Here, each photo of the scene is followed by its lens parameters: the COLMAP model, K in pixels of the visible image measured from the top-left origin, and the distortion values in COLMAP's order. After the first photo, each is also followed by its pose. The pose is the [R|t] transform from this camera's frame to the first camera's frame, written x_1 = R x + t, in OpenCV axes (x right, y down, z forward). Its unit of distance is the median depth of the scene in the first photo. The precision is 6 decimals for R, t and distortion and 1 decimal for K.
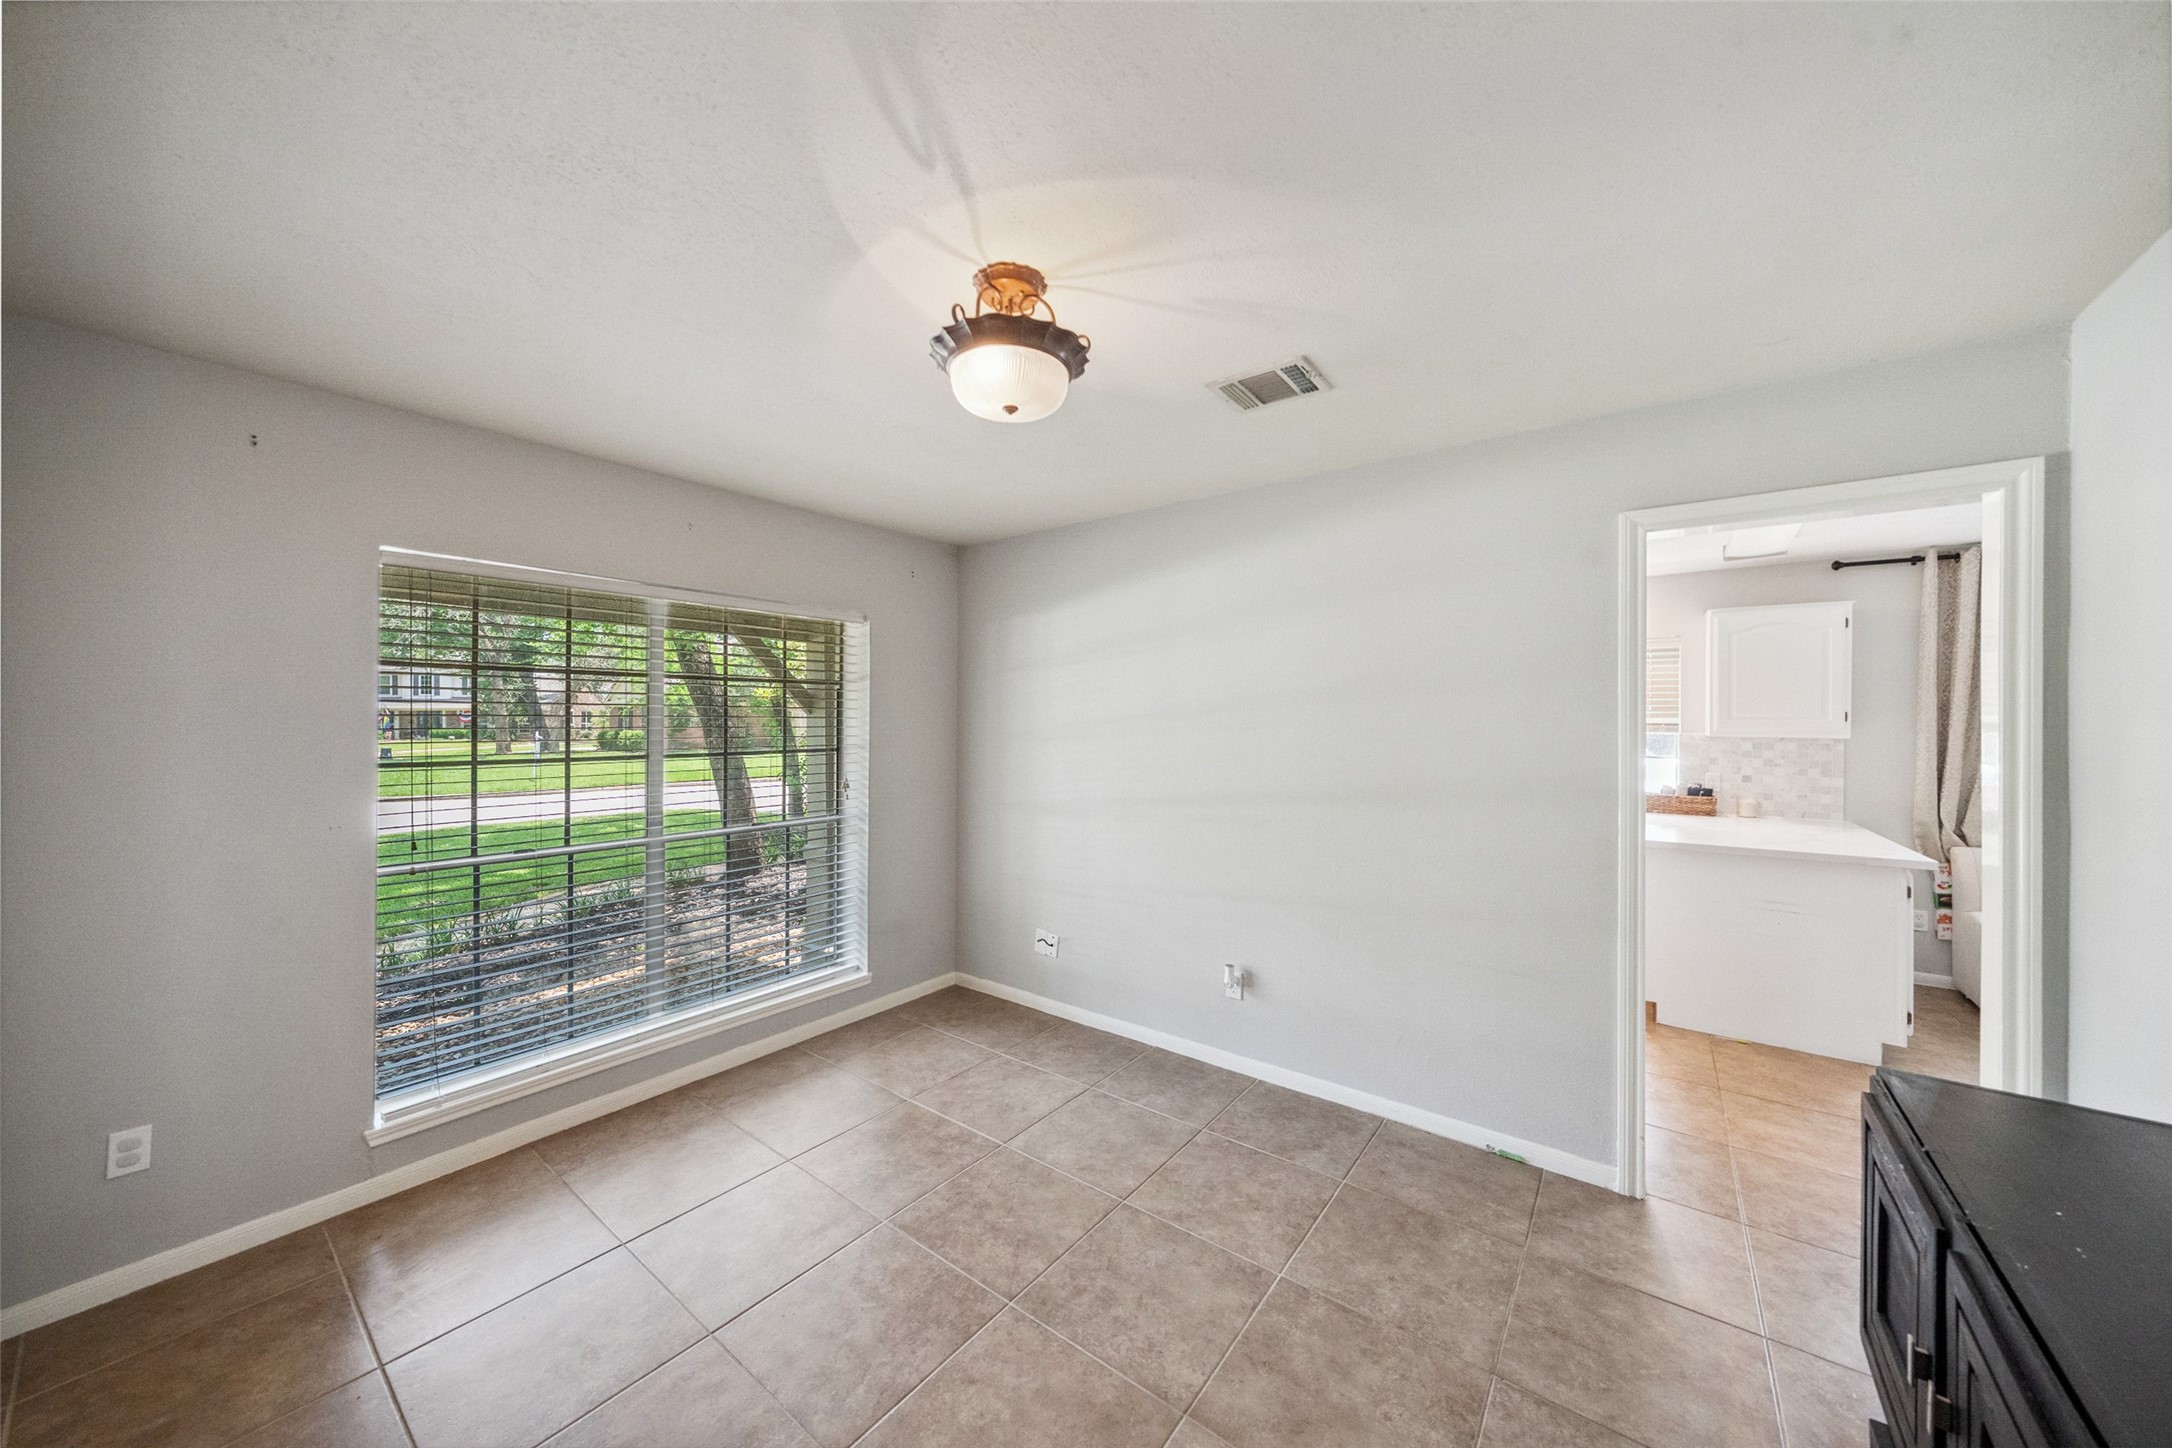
lens RADIAL K [[748.9, 0, 1091.2], [0, 748.9, 704.5], [0, 0, 1]] dist [-0.002291, 0.000127]
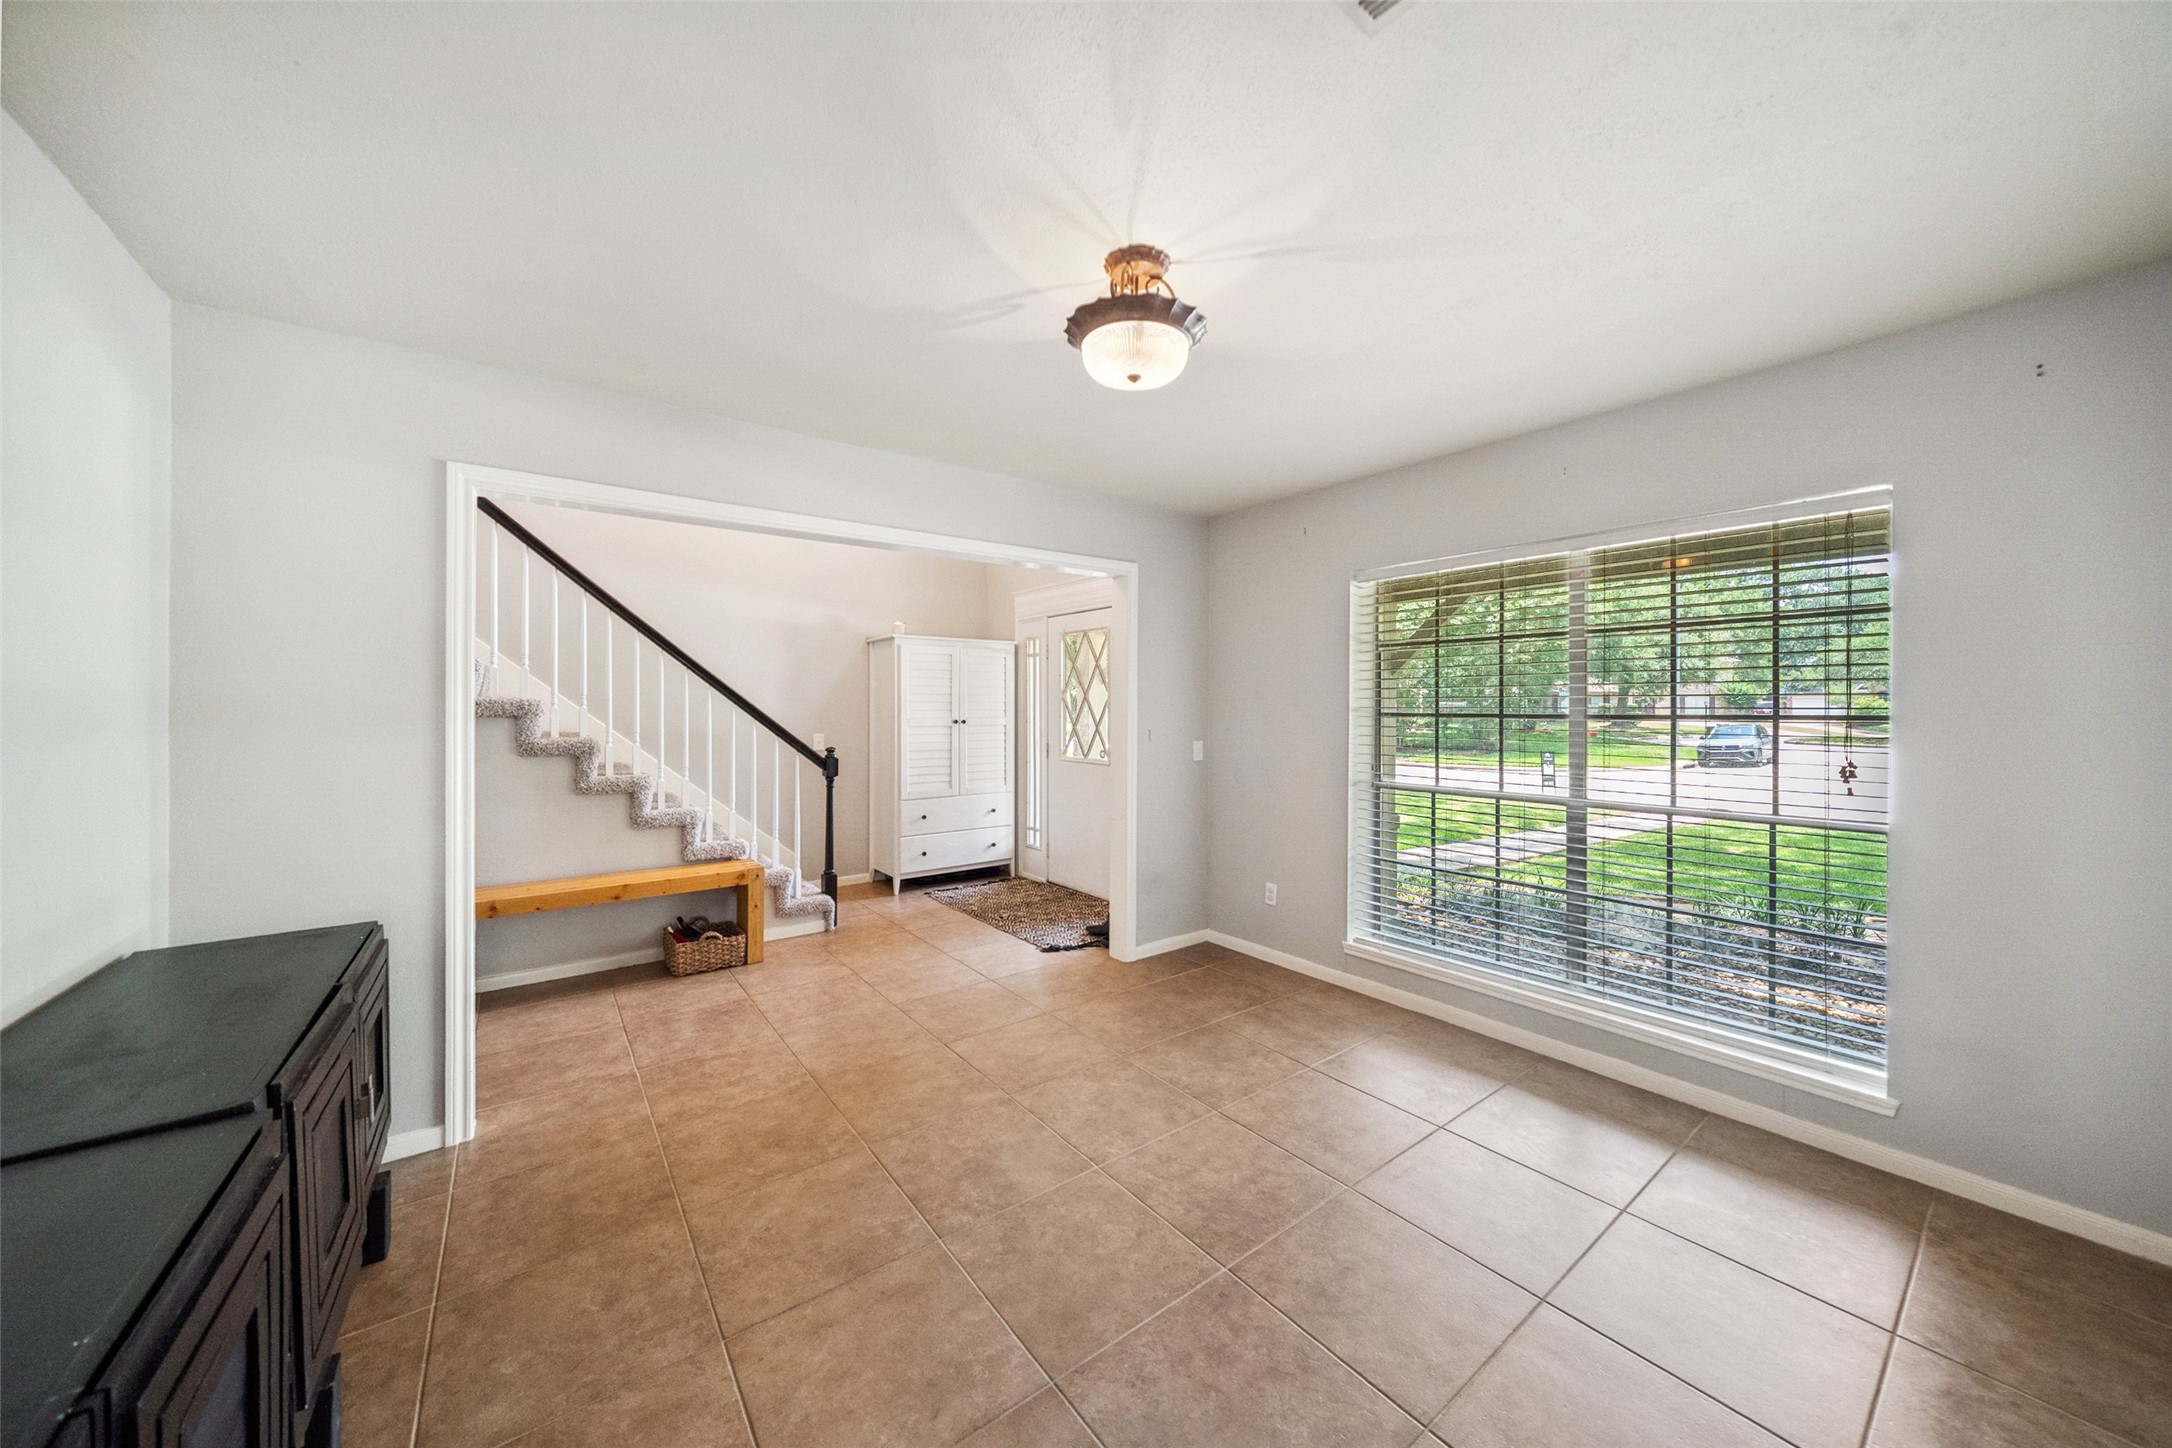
lens RADIAL K [[748.9, 0, 1091.2], [0, 748.9, 704.5], [0, 0, 1]] dist [-0.002291, 0.000127]
pose [[-0.266581, -0.000189, -0.963812, 0.541714], [0.020780, 0.999766, -0.005943, 0.047762], [0.963588, -0.021613, -0.266515, 0.692260]]
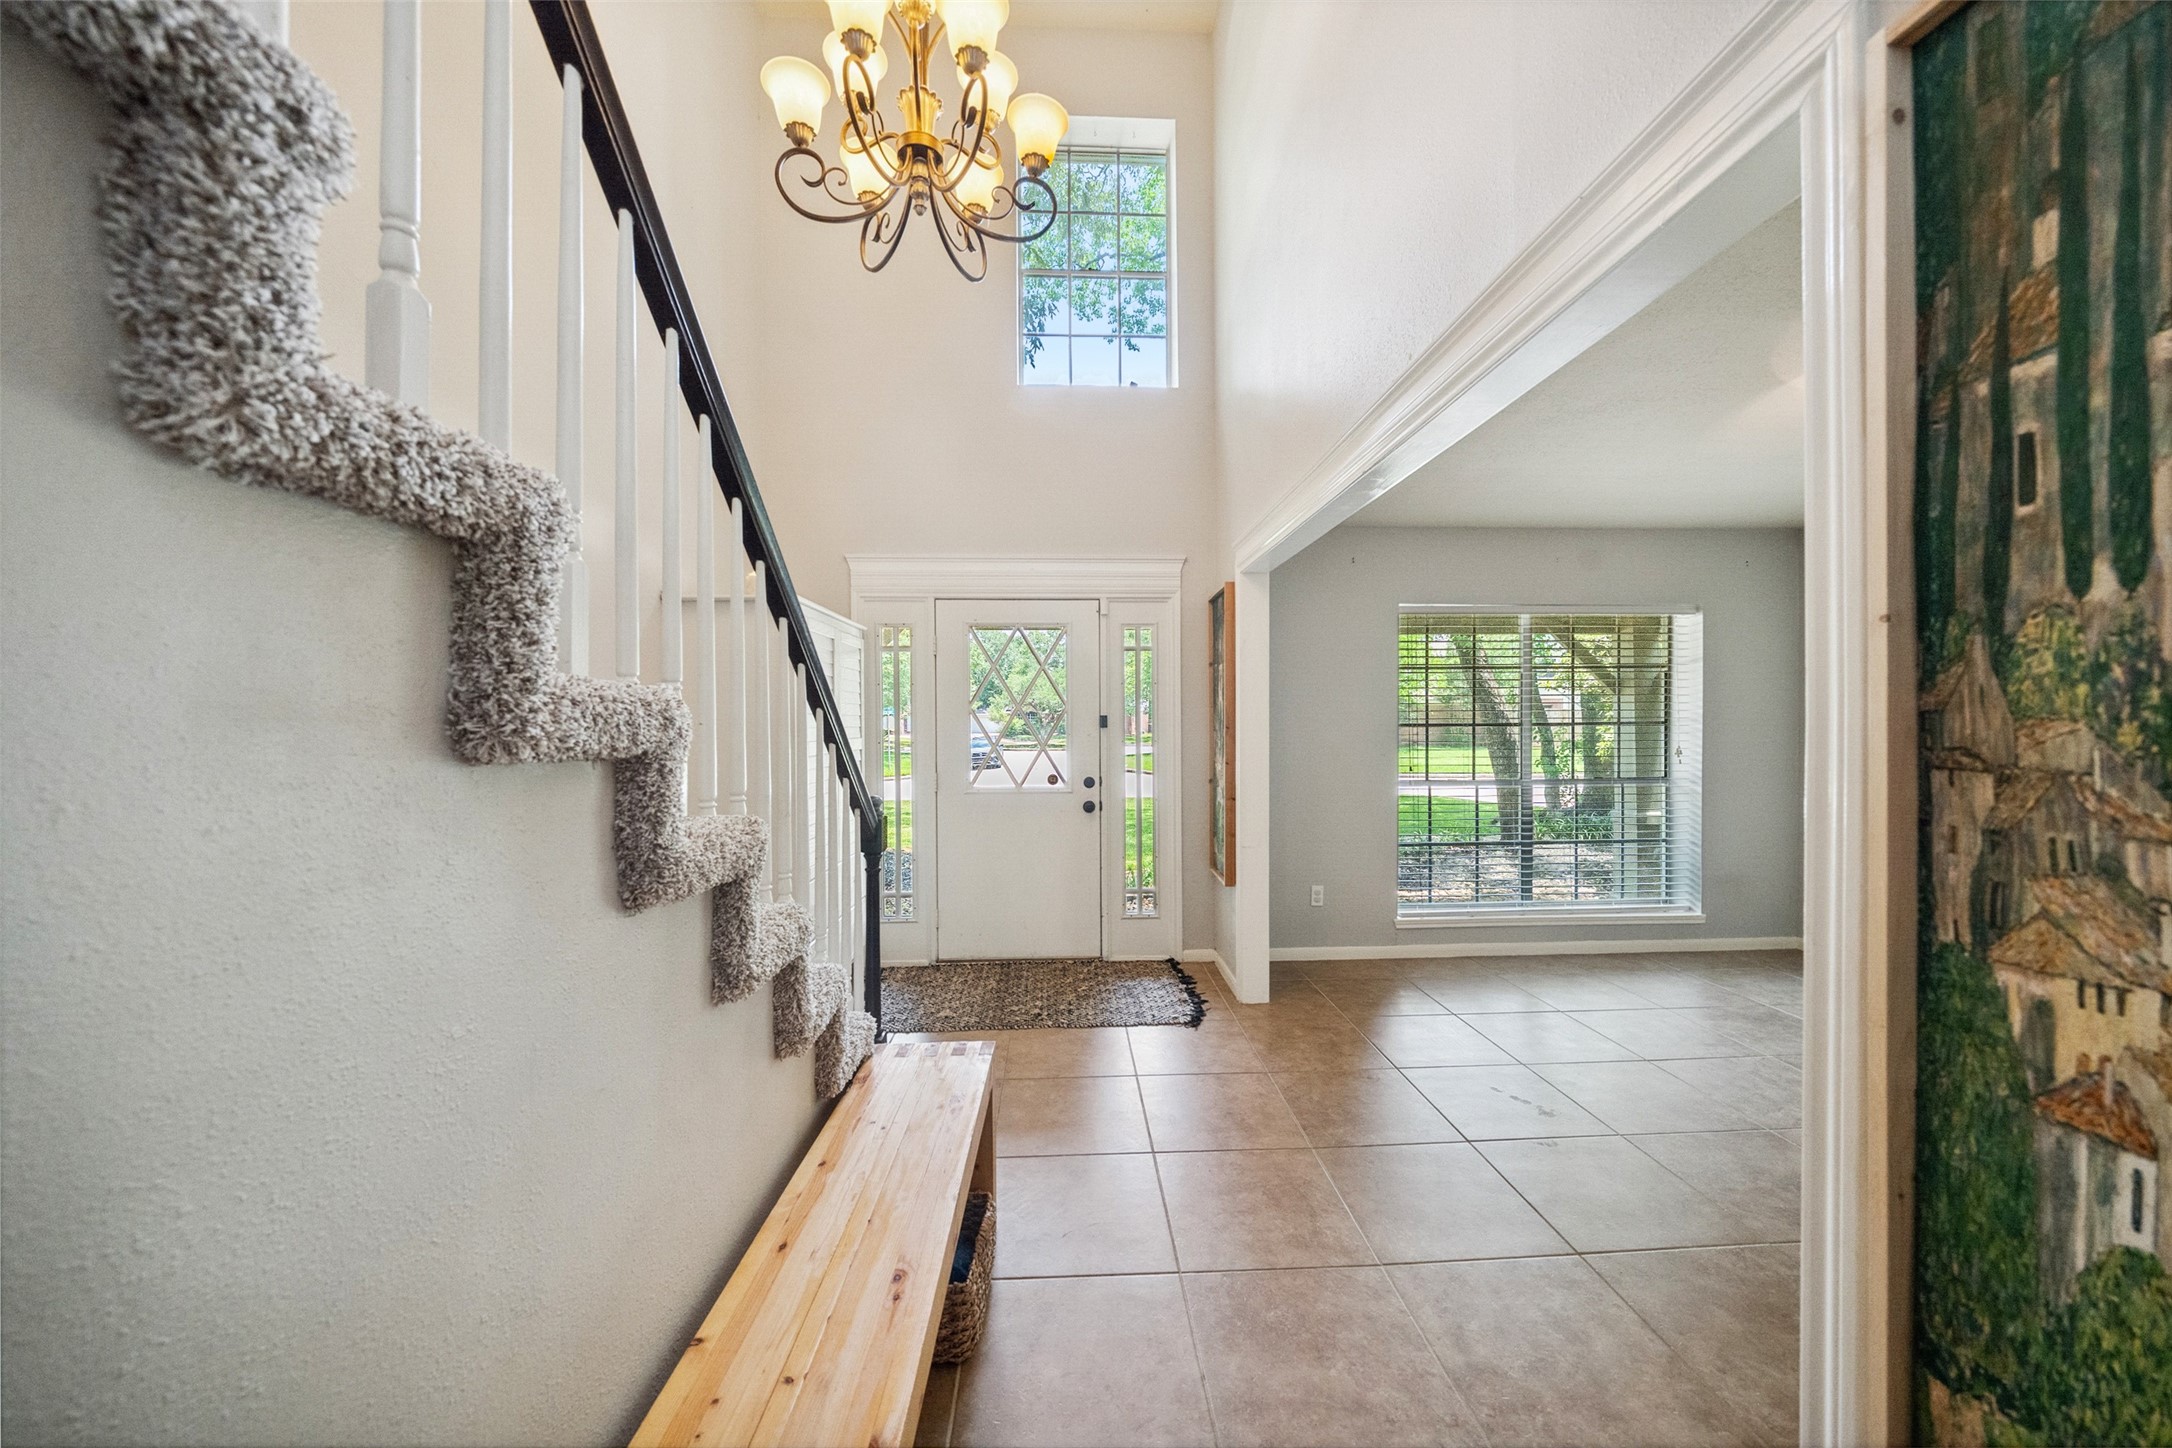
lens RADIAL K [[746.1, 0, 1095.5], [0, 746.1, 721.5], [0, 0, 1]] dist [-0.000342, 0.000013]
pose [[0.640520, -0.002721, -0.767936, -0.013182], [0.023415, 0.999598, 0.015989, 0.023665], [0.767584, -0.028222, 0.640326, -0.569152]]
